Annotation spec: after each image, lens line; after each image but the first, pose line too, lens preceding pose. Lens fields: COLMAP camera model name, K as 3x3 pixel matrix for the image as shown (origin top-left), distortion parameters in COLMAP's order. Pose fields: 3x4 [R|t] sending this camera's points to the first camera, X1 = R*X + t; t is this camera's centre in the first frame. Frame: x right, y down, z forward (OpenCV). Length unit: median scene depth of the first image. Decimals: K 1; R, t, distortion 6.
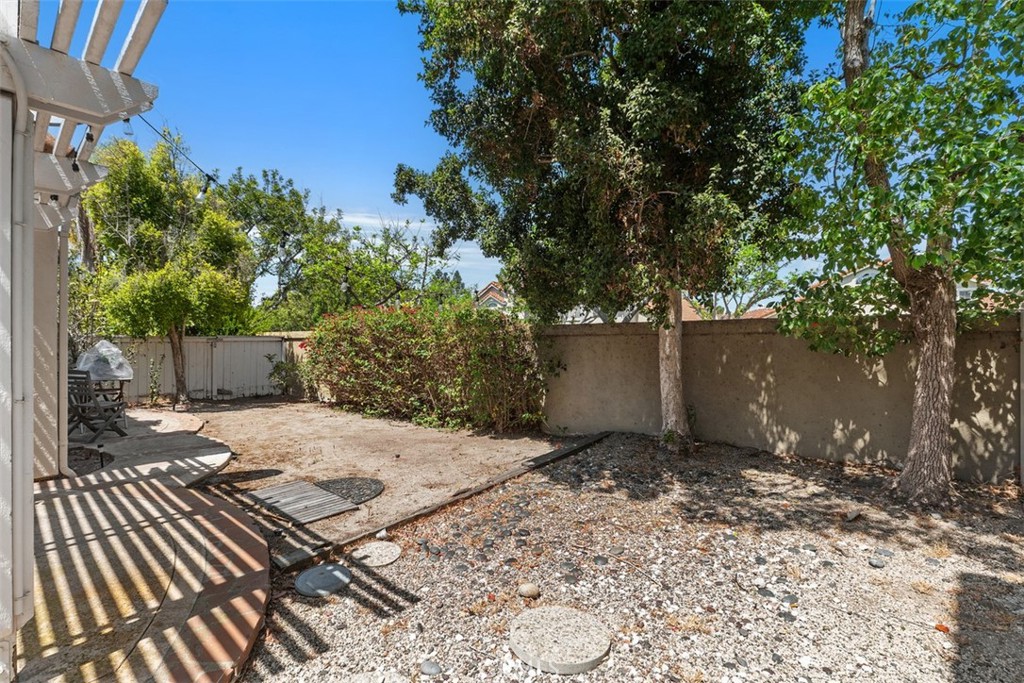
lens RADIAL K [[465.9, 0, 512.1], [0, 465.9, 338.8], [0, 0, 1]] dist [0.009057, -0.001047]
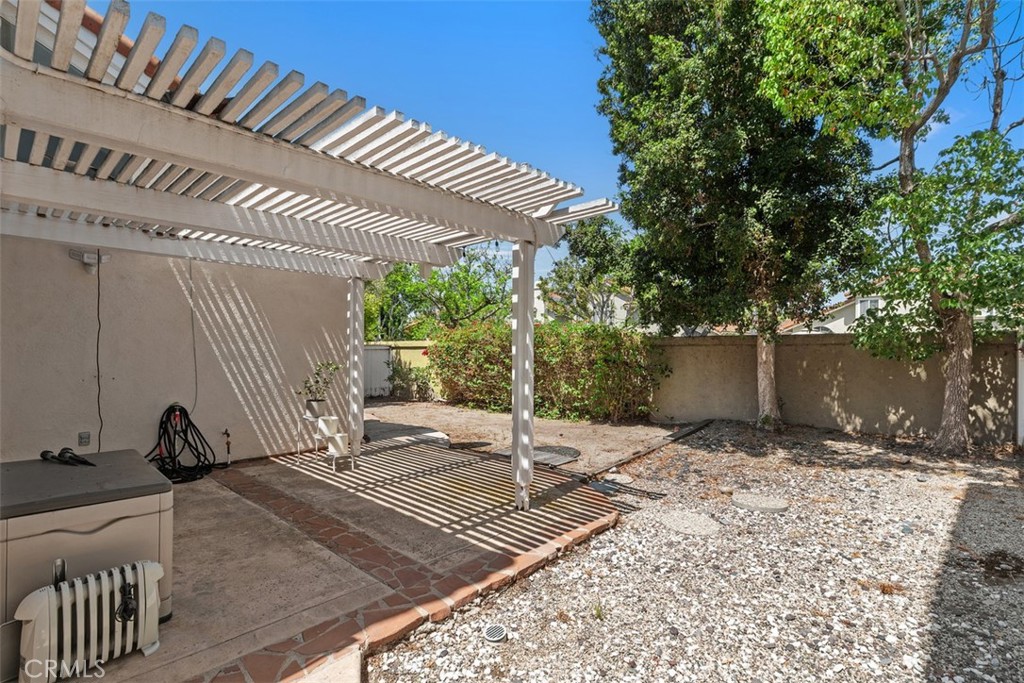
lens RADIAL K [[490.9, 0, 511.6], [0, 490.9, 347.4], [0, 0, 1]] dist [-0.001117, 0.000580]
pose [[0.999760, -0.000480, -0.021883, -0.463814], [0.000568, 0.999992, 0.004045, -0.012772], [0.021881, -0.004056, 0.999752, -0.561613]]
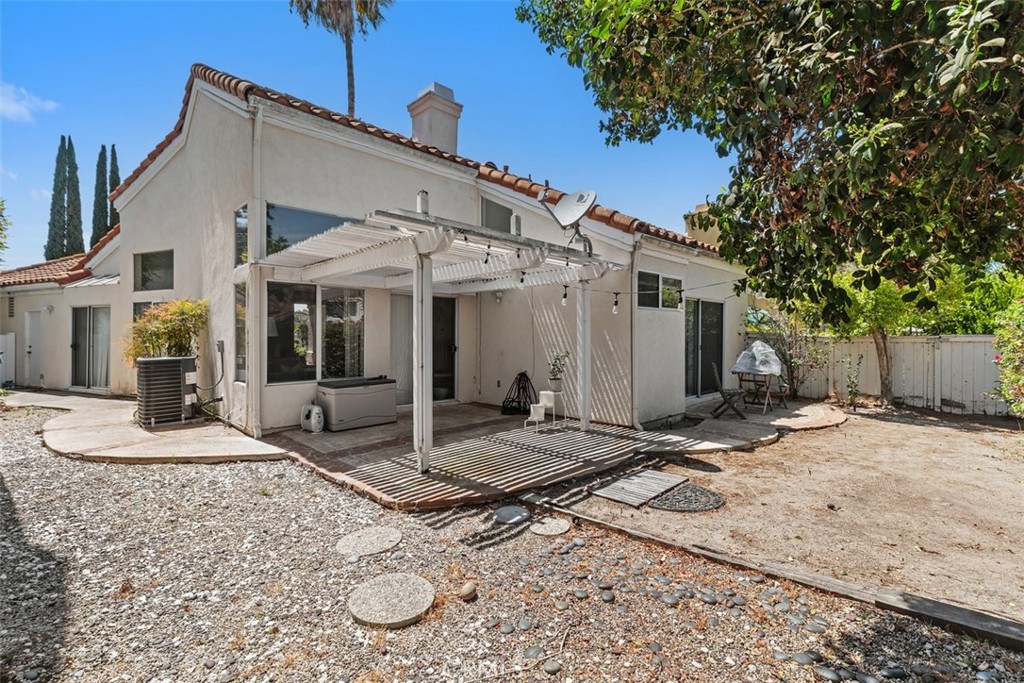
lens RADIAL K [[465.9, 0, 511.5], [0, 465.9, 337.9], [0, 0, 1]] dist [0.009057, -0.001047]
pose [[-0.076210, 0.002933, -0.997087, 0.662403], [0.005141, 0.999984, 0.002548, -0.018569], [0.997079, -0.004932, -0.076224, 0.728619]]
